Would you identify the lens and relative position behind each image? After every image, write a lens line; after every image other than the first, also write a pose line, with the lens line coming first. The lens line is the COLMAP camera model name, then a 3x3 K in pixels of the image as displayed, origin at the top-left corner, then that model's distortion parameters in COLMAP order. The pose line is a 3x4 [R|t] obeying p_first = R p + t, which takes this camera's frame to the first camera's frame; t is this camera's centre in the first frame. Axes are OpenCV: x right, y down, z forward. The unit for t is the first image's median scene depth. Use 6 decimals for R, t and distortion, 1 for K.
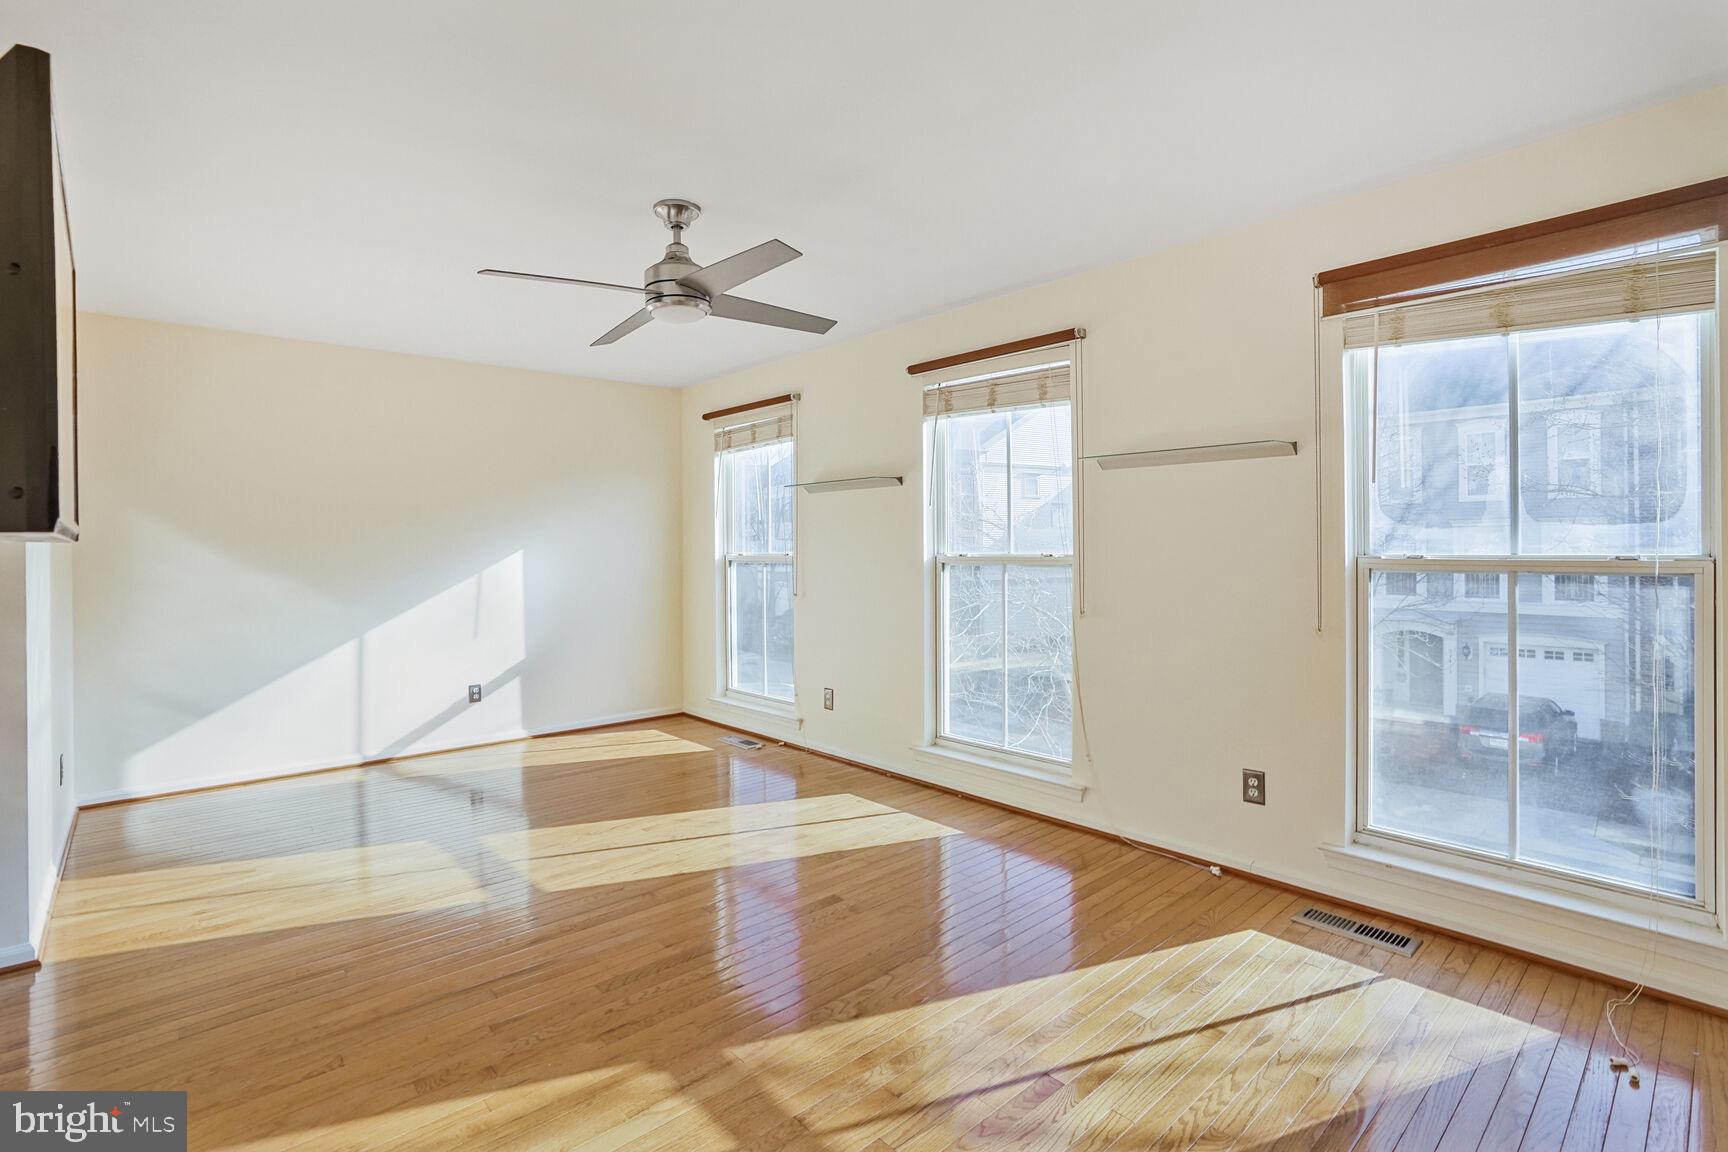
lens RADIAL K [[788.8, 0, 849.0], [0, 788.8, 559.3], [0, 0, 1]] dist [-0.037021, 0.011256]
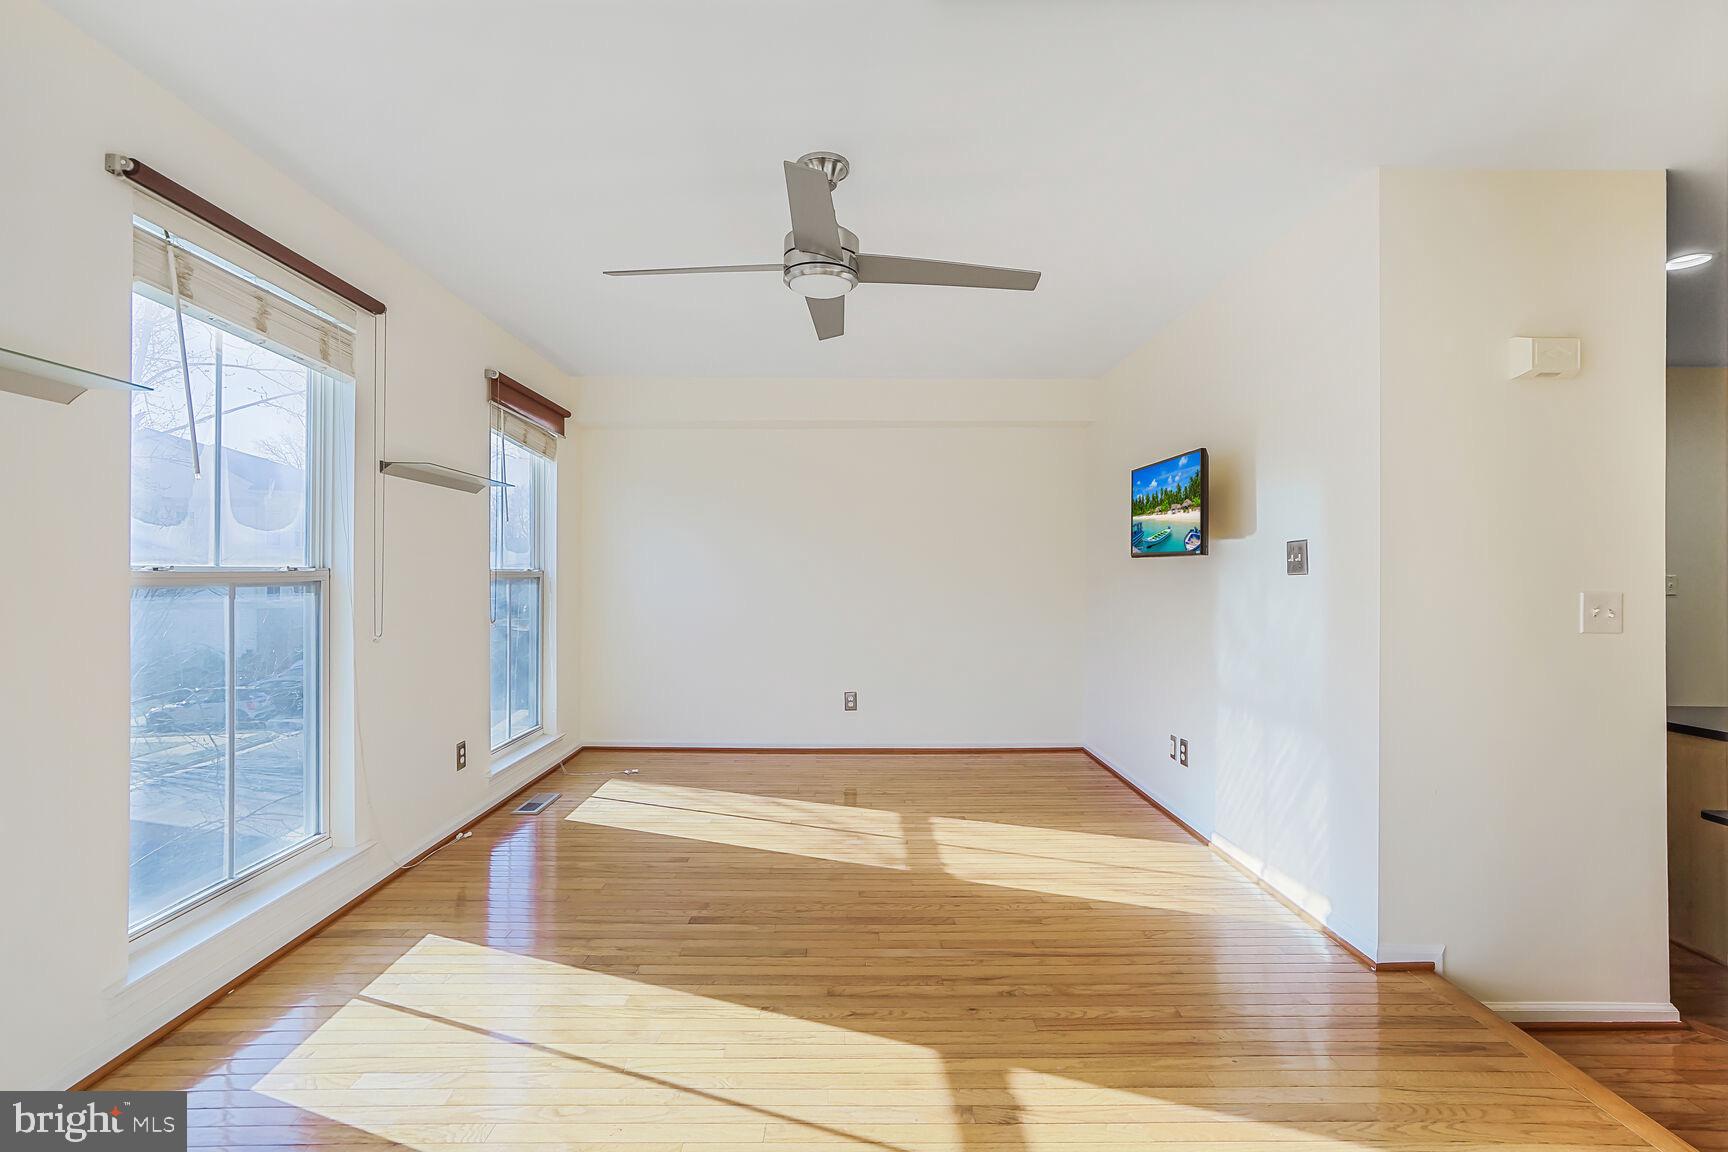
lens RADIAL K [[788.8, 0, 843.8], [0, 788.8, 561.3], [0, 0, 1]] dist [-0.037021, 0.011256]
pose [[-0.741230, 0.004301, 0.671238, -0.536712], [-0.002733, 0.999952, -0.009425, -0.004989], [-0.671246, -0.008821, -0.741182, 1.059411]]
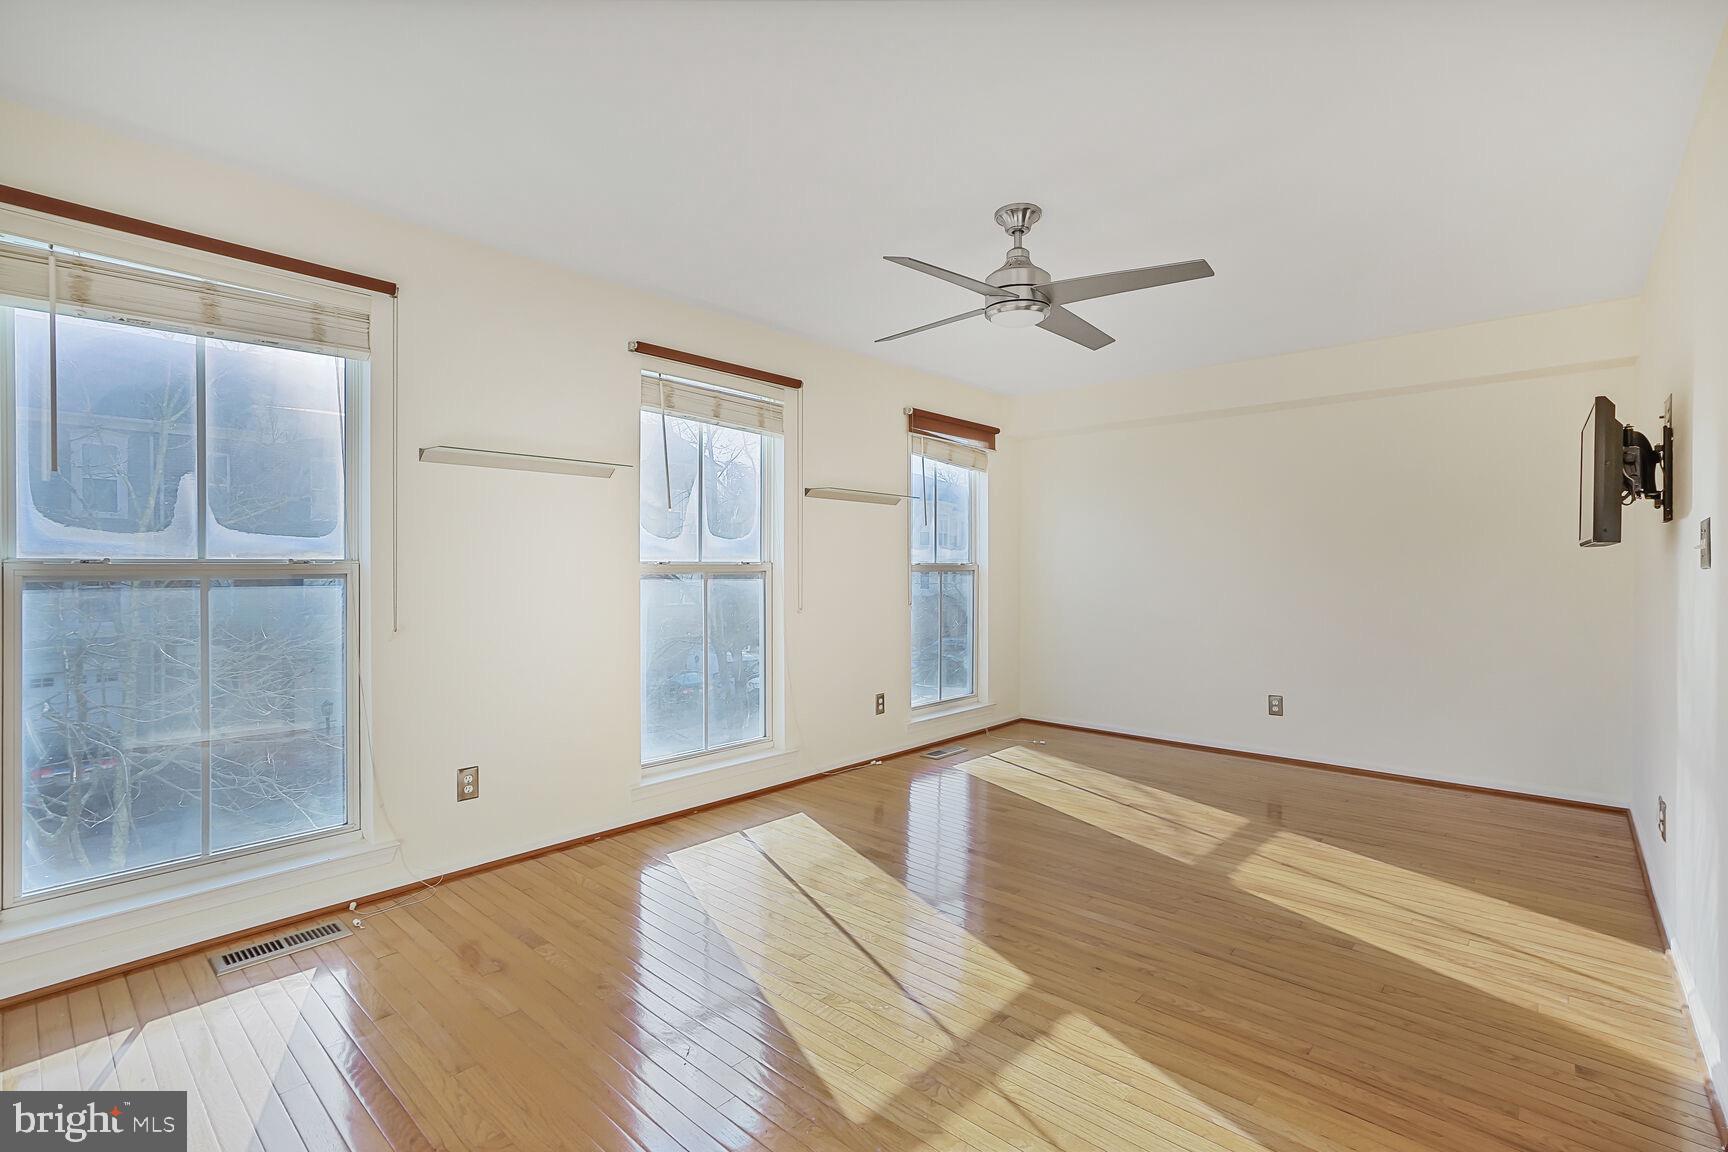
lens RADIAL K [[788.8, 0, 848.3], [0, 788.8, 569.4], [0, 0, 1]] dist [-0.037021, 0.011256]
pose [[-0.083384, -0.010687, 0.996460, -0.792555], [0.000189, 0.999942, 0.010740, -0.007248], [-0.996517, 0.001084, -0.083377, 0.844139]]
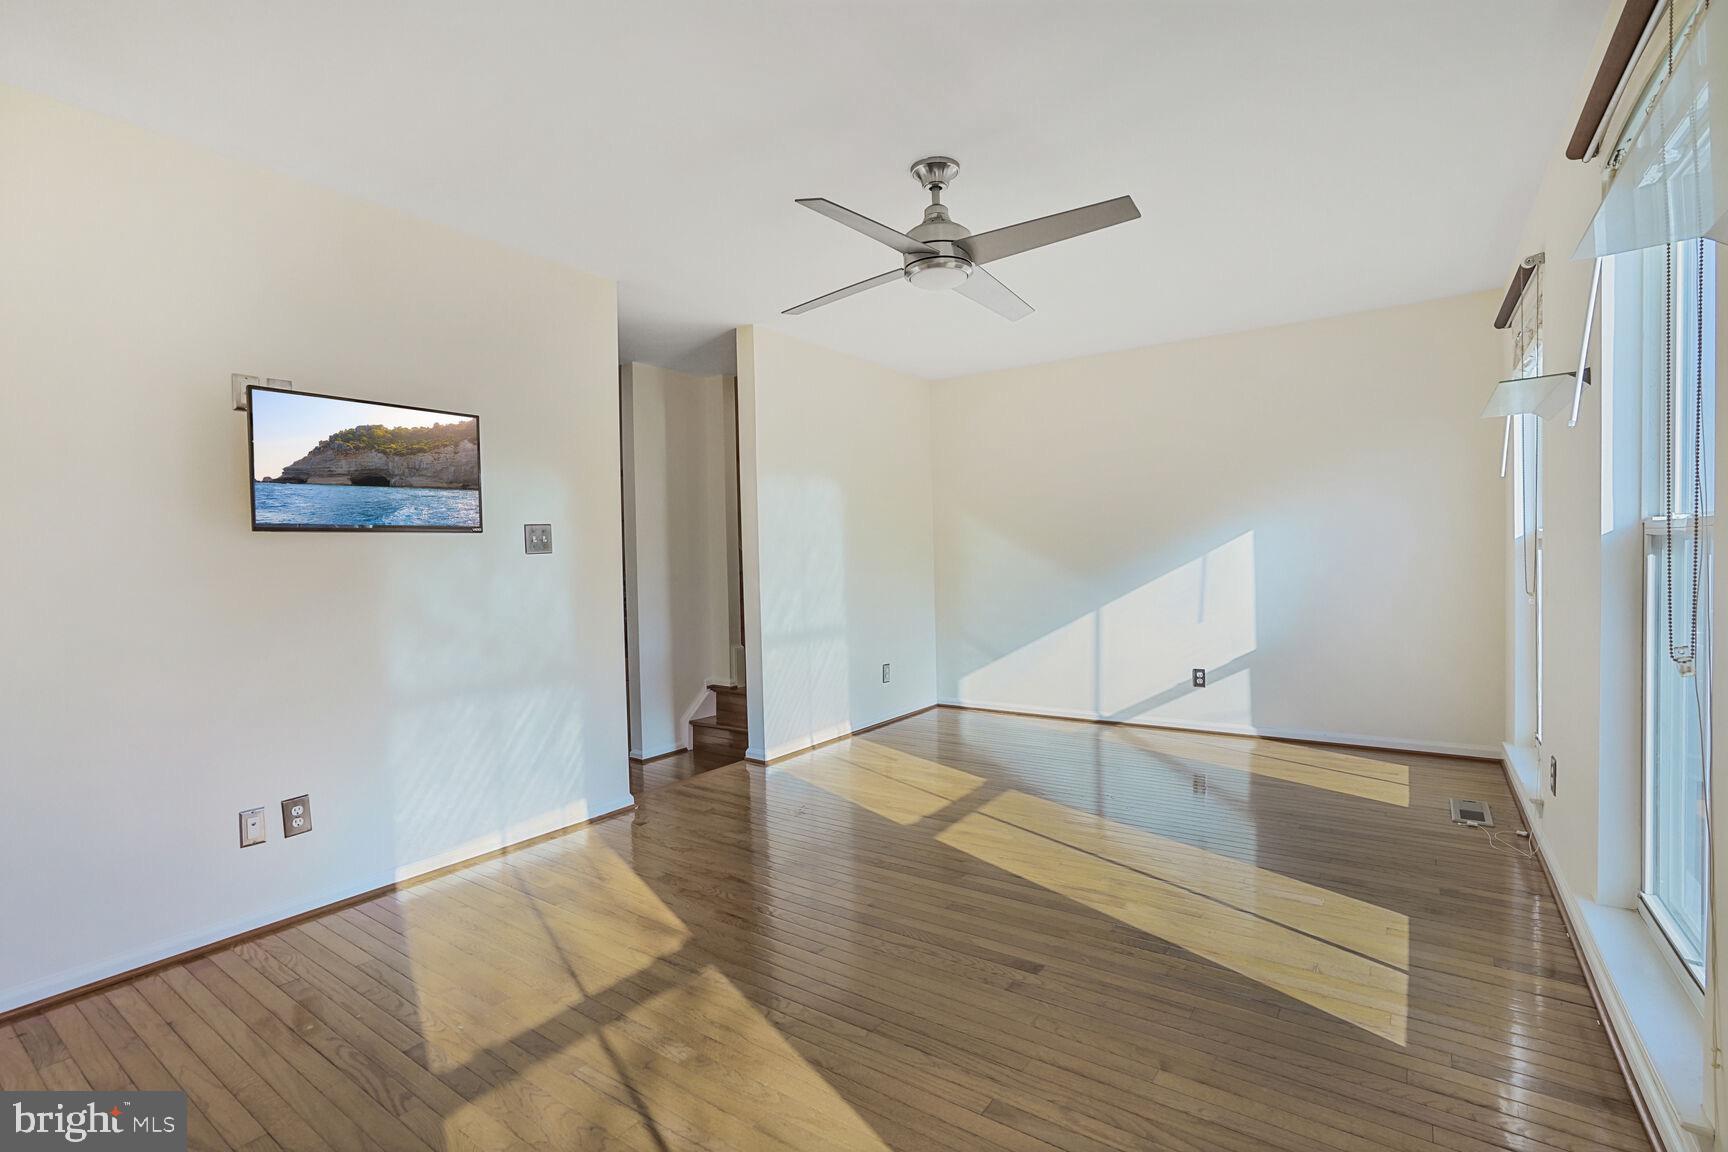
lens RADIAL K [[788.8, 0, 866.3], [0, 788.8, 594.7], [0, 0, 1]] dist [-0.037021, 0.011256]
pose [[0.218107, 0.046012, -0.974840, 0.458762], [0.021838, 0.998408, 0.052010, 0.007635], [0.975680, -0.032632, 0.216755, 0.447916]]
